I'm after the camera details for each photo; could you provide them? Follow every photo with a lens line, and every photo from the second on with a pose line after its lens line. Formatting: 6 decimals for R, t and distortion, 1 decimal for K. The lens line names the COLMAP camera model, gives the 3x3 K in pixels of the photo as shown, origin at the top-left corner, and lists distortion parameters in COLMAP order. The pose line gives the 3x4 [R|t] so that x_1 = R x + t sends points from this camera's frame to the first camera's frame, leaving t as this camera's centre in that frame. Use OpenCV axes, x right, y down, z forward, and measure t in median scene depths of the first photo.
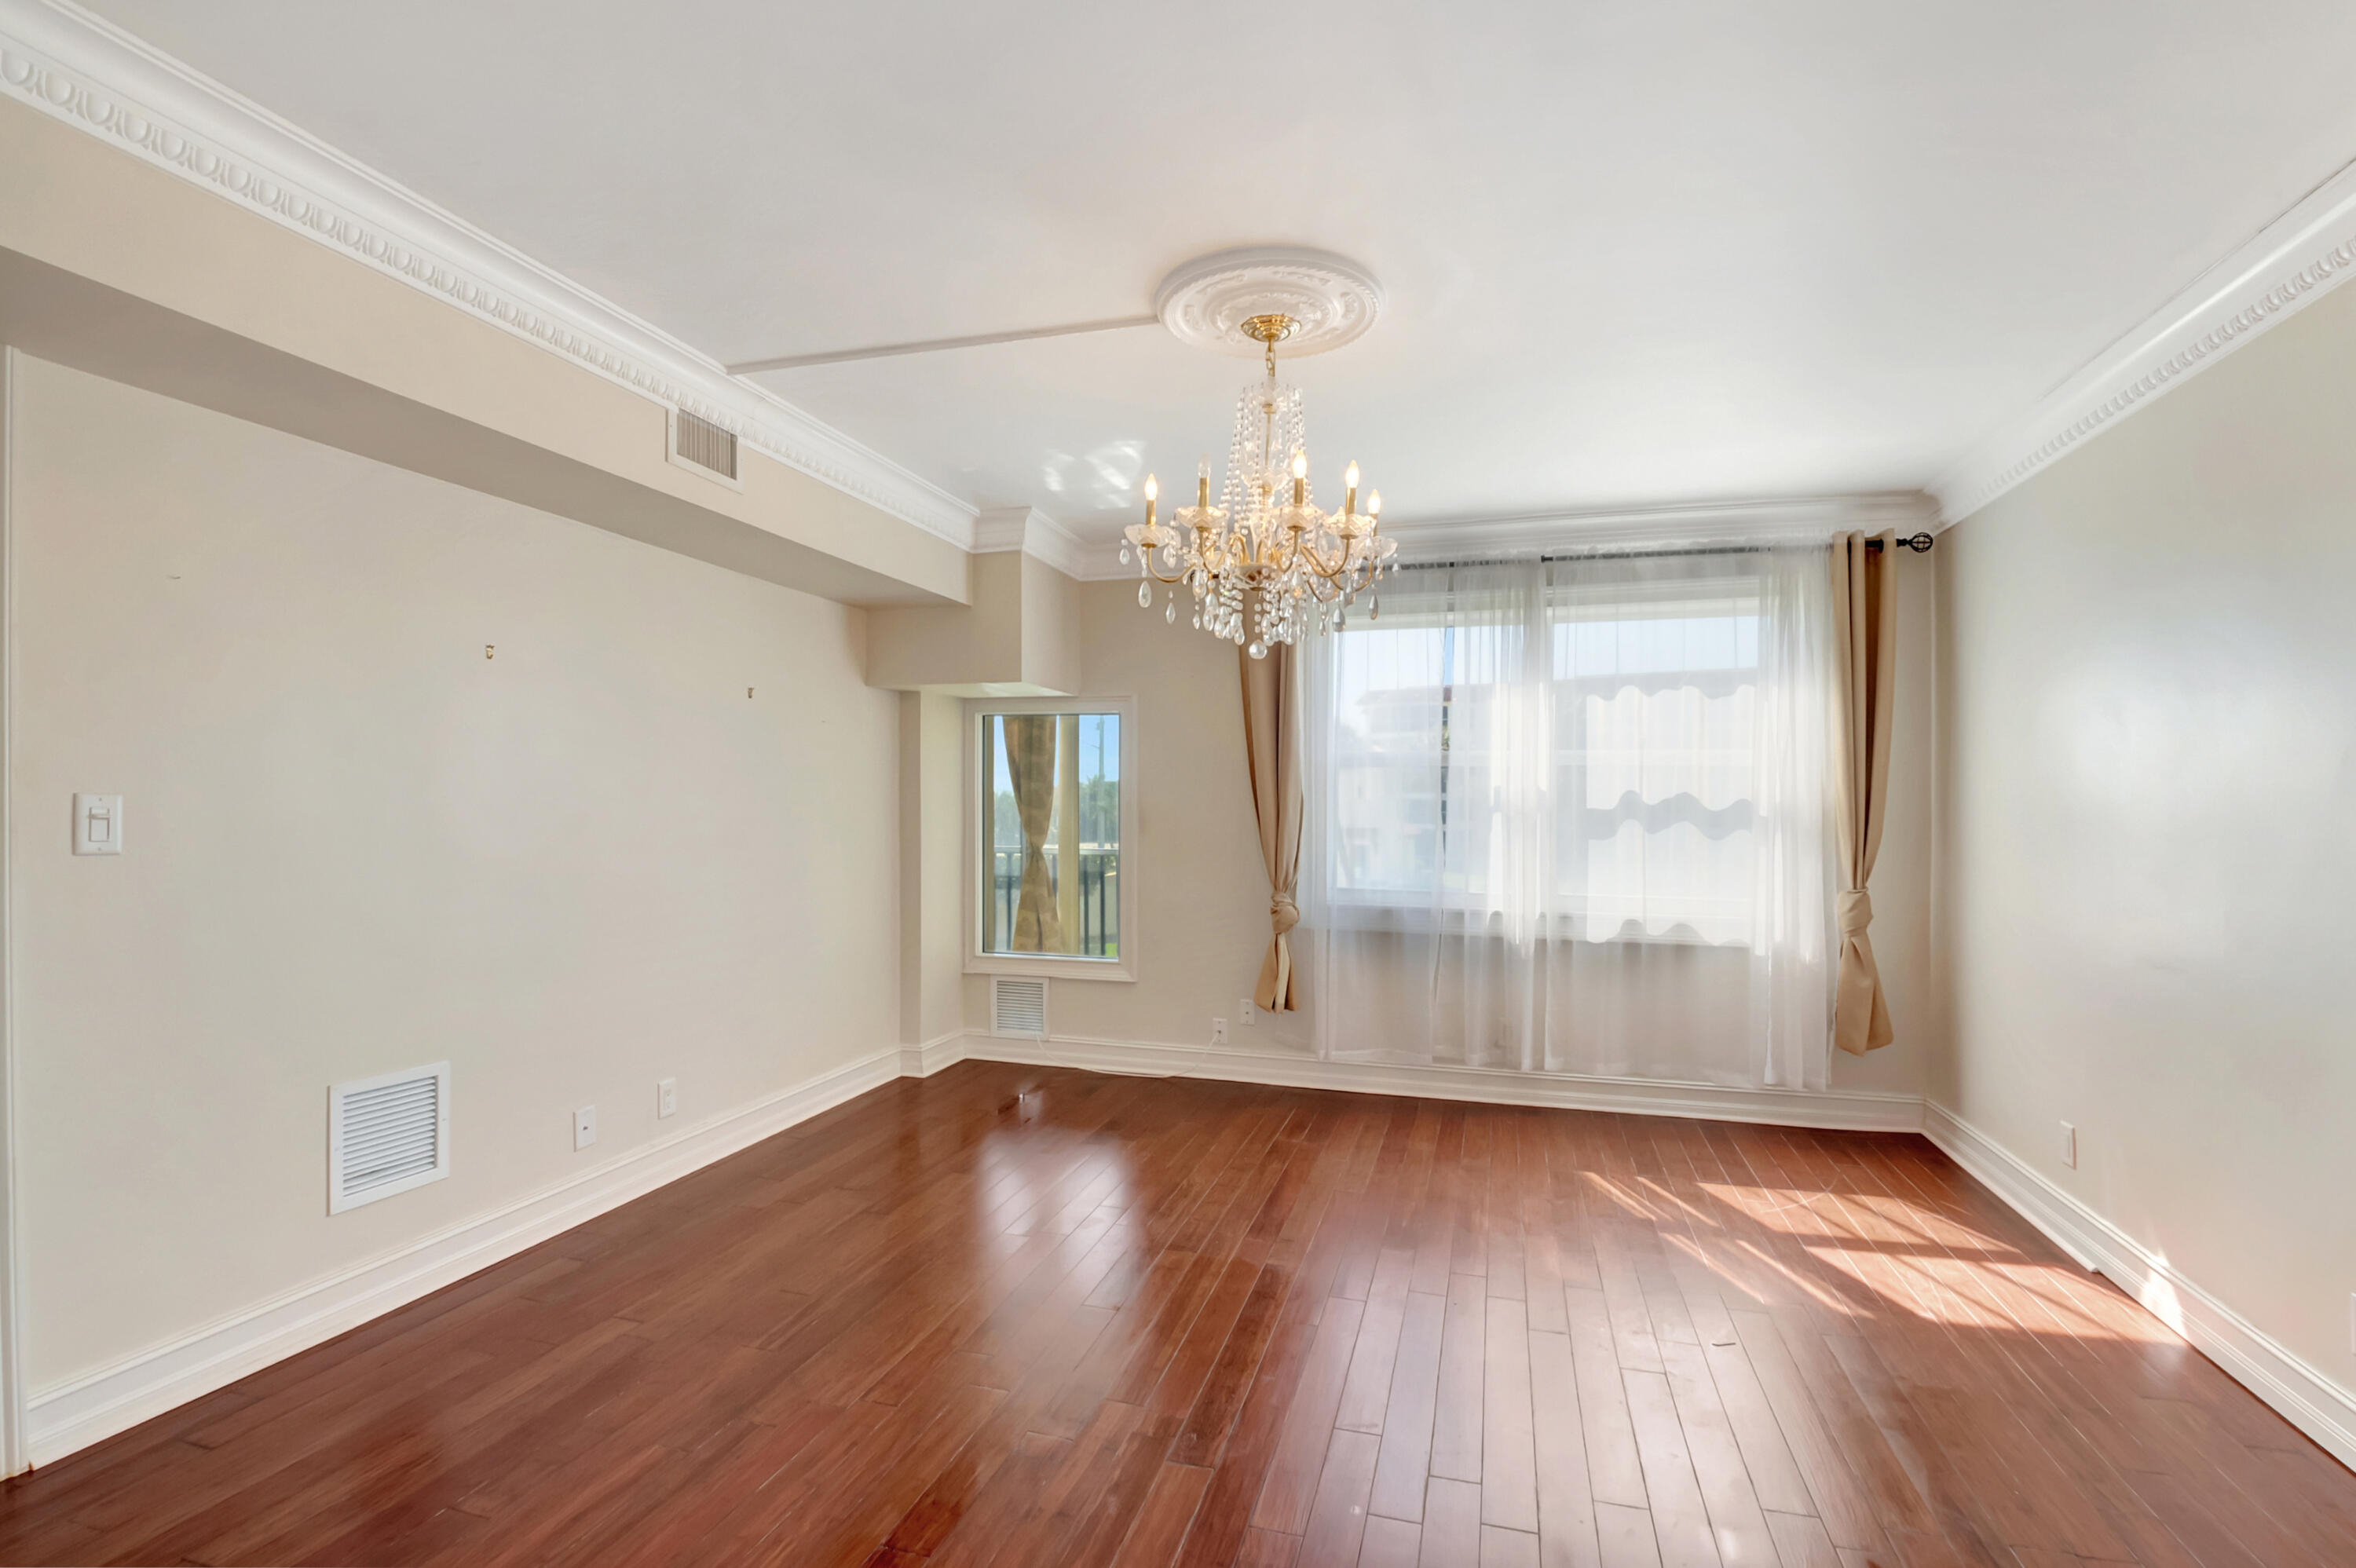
lens RADIAL K [[1048.0, 0, 1184.9], [0, 1048.0, 800.2], [0, 0, 1]] dist [-0.010427, -0.009707]
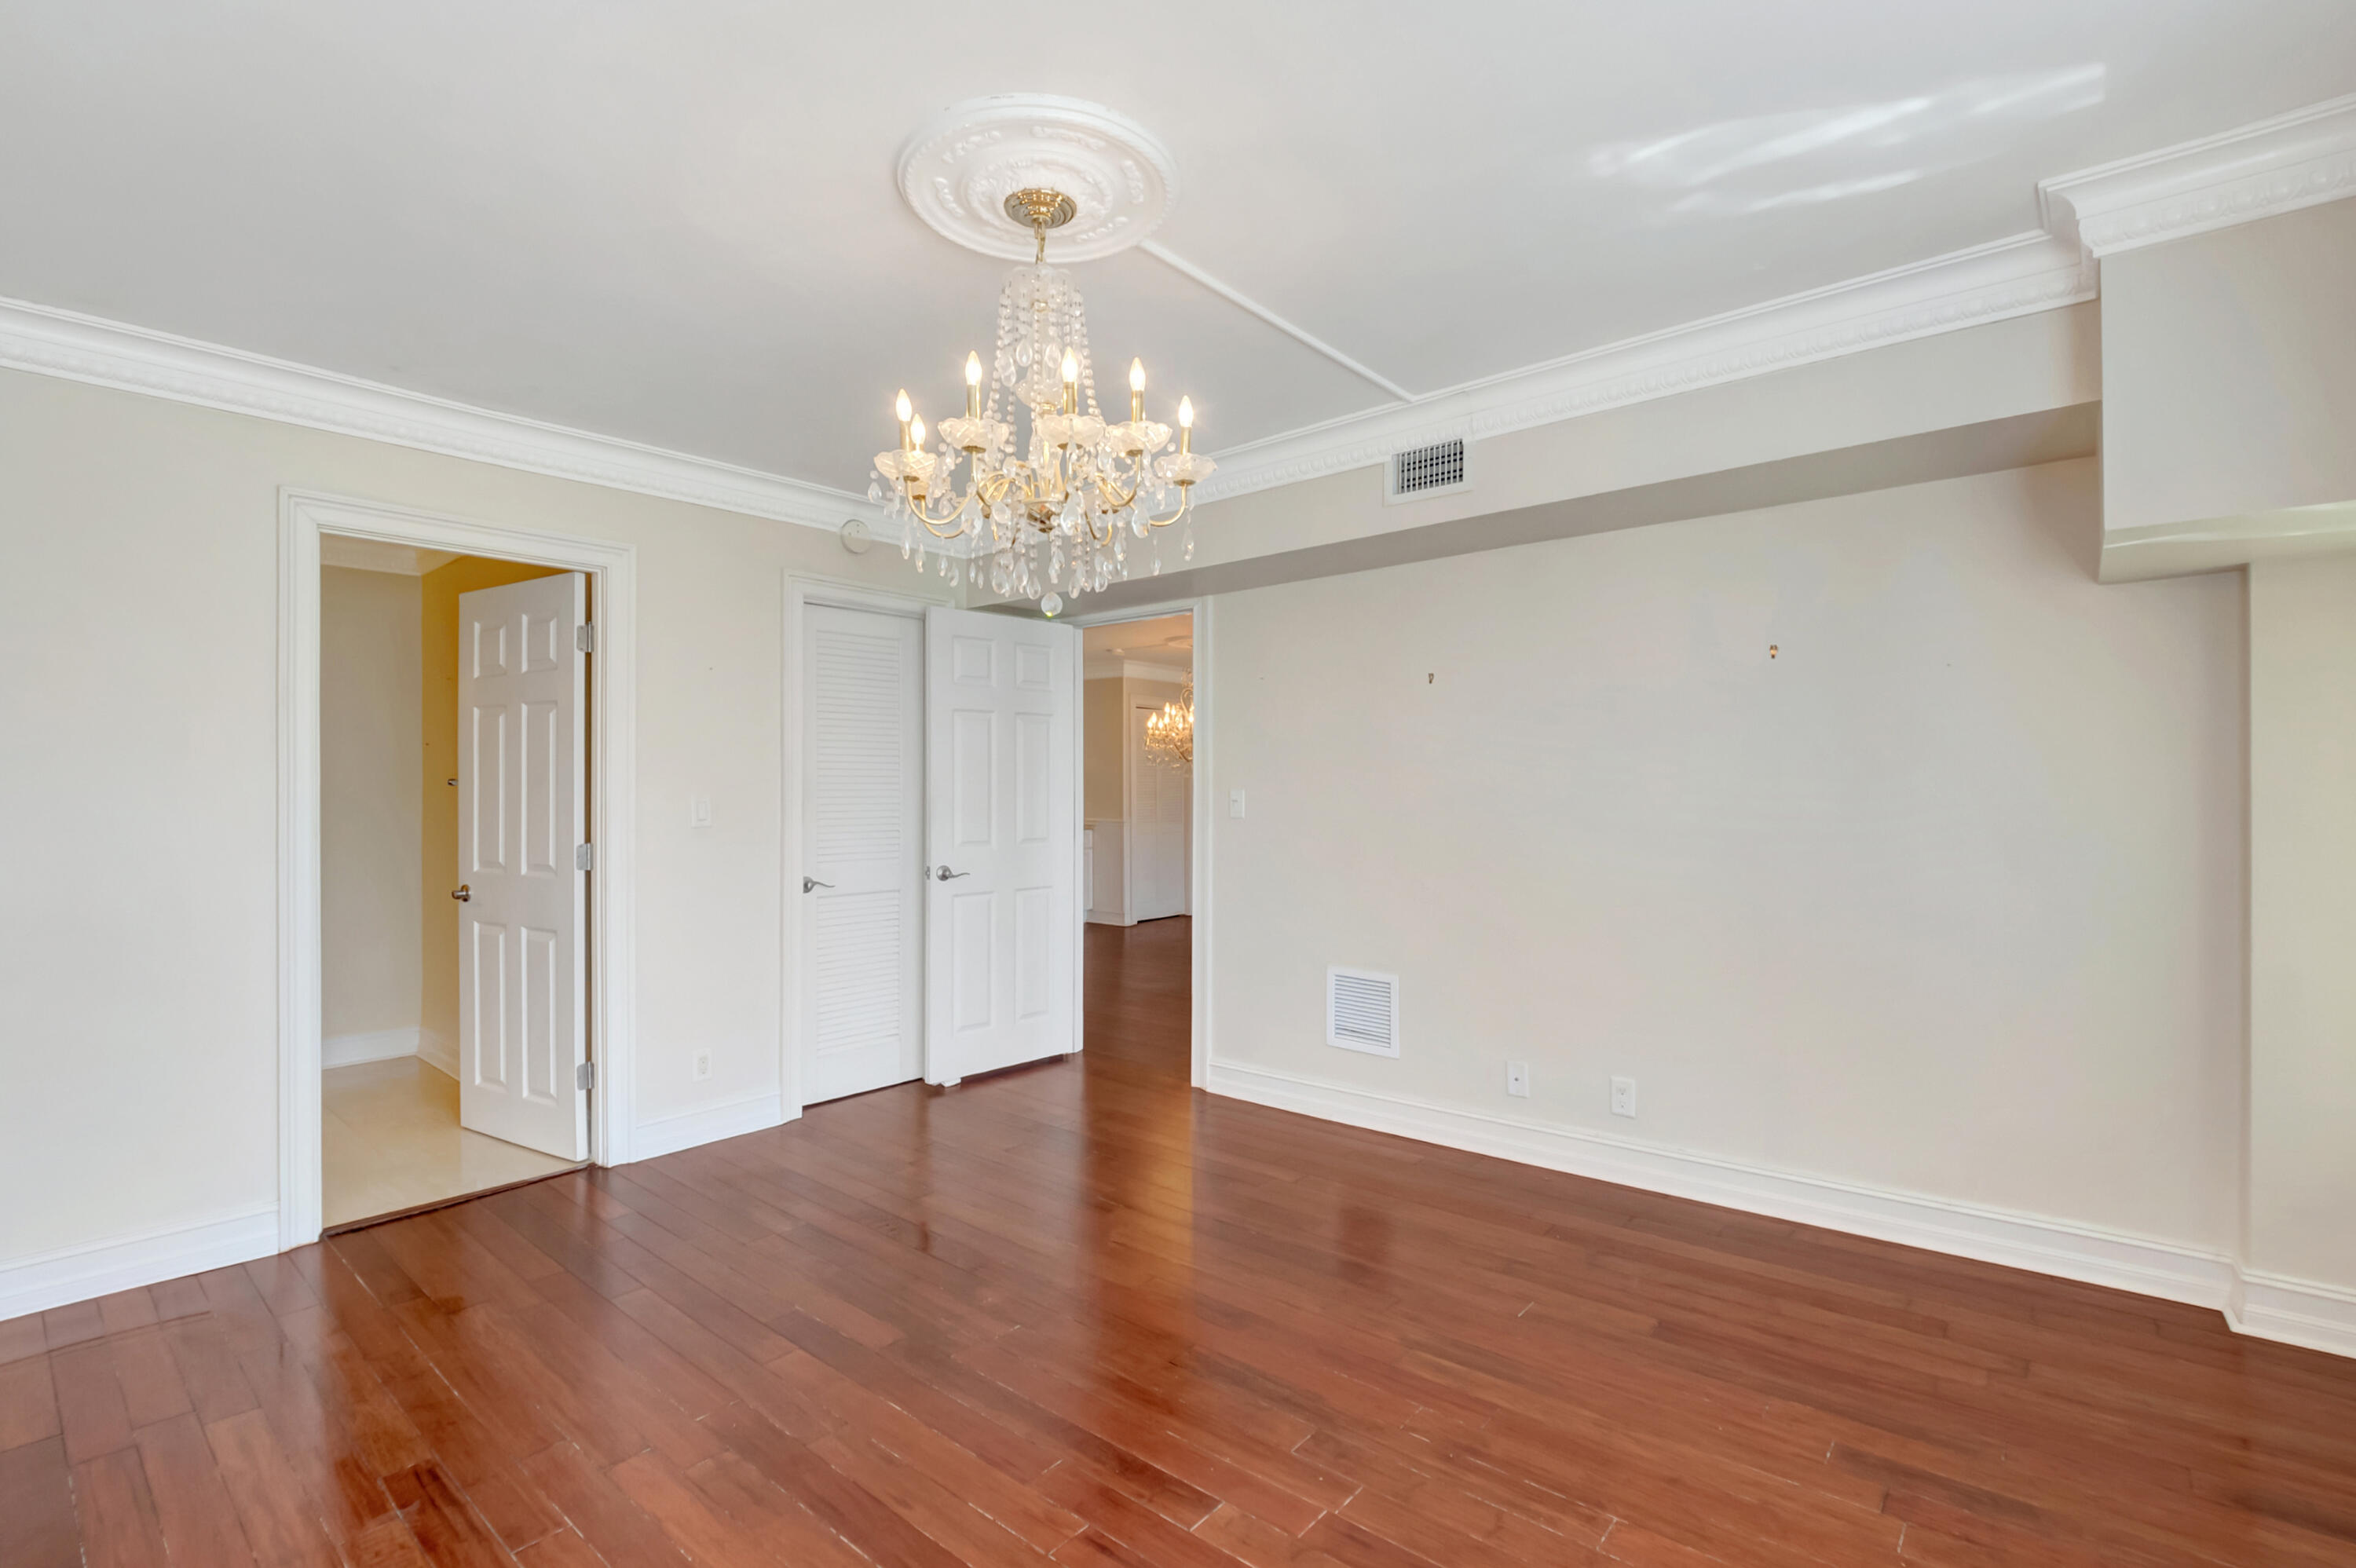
lens RADIAL K [[1048.0, 0, 1184.9], [0, 1048.0, 800.2], [0, 0, 1]] dist [-0.010427, -0.009707]
pose [[-0.392239, 0.008606, -0.919823, 0.543782], [0.008939, 0.999945, 0.005543, 0.000962], [0.919820, -0.006048, -0.392294, 0.986725]]
